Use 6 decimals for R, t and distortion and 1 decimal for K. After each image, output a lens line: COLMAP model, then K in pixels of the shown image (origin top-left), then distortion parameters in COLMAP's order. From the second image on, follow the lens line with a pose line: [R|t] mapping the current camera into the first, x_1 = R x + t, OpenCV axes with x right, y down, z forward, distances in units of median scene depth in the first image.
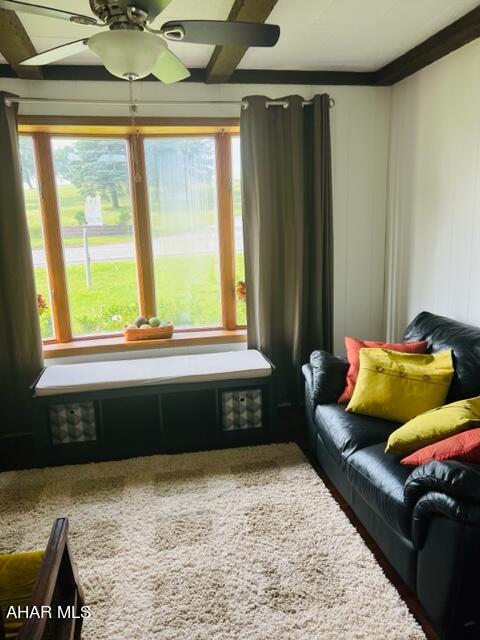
lens RADIAL K [[459.5, 0, 240.0], [0, 459.5, 320.0], [0, 0, 1]] dist [0.003572, 0.000261]
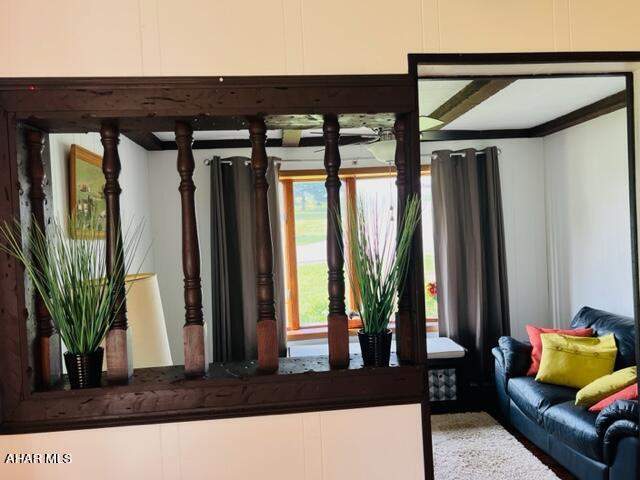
lens RADIAL K [[431.0, 0, 320.0], [0, 431.0, 240.0], [0, 0, 1]] dist [-0.044180, -0.001429]
pose [[0.991433, -0.014744, -0.129783, -0.204414], [-0.008853, 0.983738, -0.179389, 0.020949], [0.130317, 0.179001, 0.975180, -0.323543]]
